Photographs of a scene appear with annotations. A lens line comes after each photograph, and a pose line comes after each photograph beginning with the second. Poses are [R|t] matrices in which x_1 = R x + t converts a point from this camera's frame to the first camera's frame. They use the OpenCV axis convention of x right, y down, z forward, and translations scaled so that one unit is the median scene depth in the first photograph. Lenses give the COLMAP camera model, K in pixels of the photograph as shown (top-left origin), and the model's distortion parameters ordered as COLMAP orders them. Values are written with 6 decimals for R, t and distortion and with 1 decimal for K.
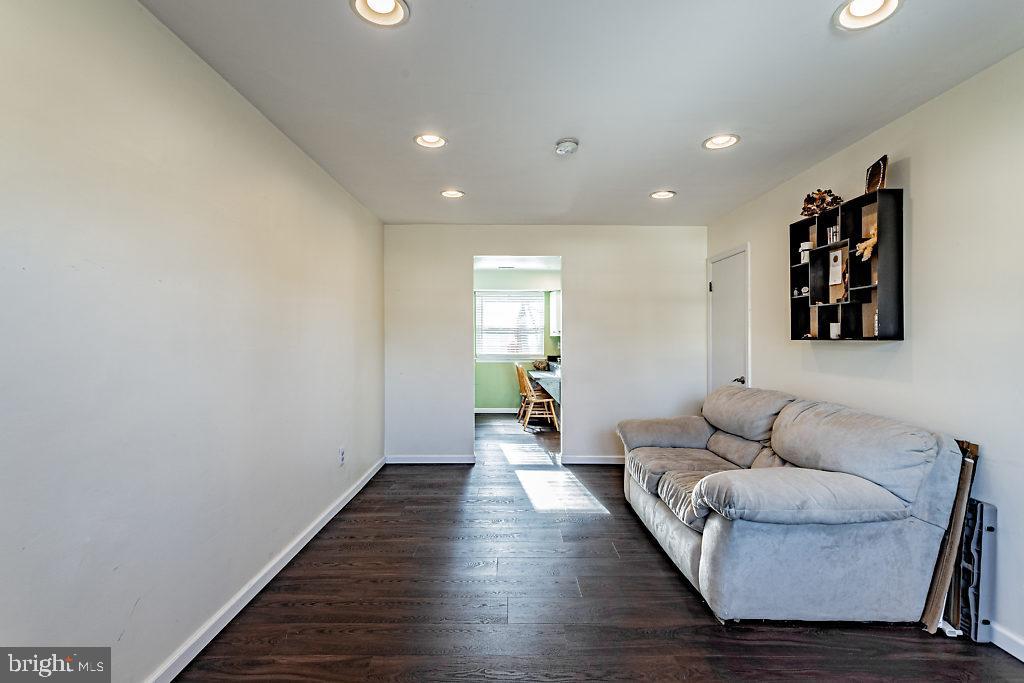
lens RADIAL K [[486.5, 0, 517.2], [0, 486.5, 328.1], [0, 0, 1]] dist [0.000068, 0.000383]
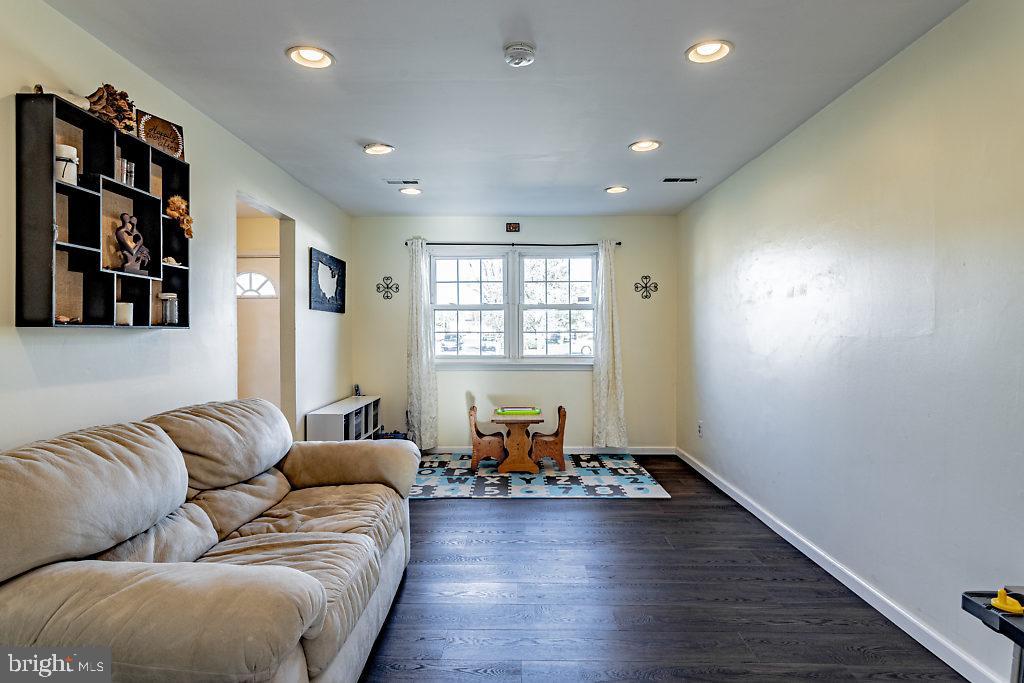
lens RADIAL K [[486.5, 0, 517.2], [0, 486.5, 328.1], [0, 0, 1]] dist [0.000068, 0.000383]
pose [[-0.999839, 0.001410, 0.017883, 0.100108], [0.001159, 0.999901, -0.014012, 0.039555], [-0.017901, -0.013989, -0.999742, 1.850040]]
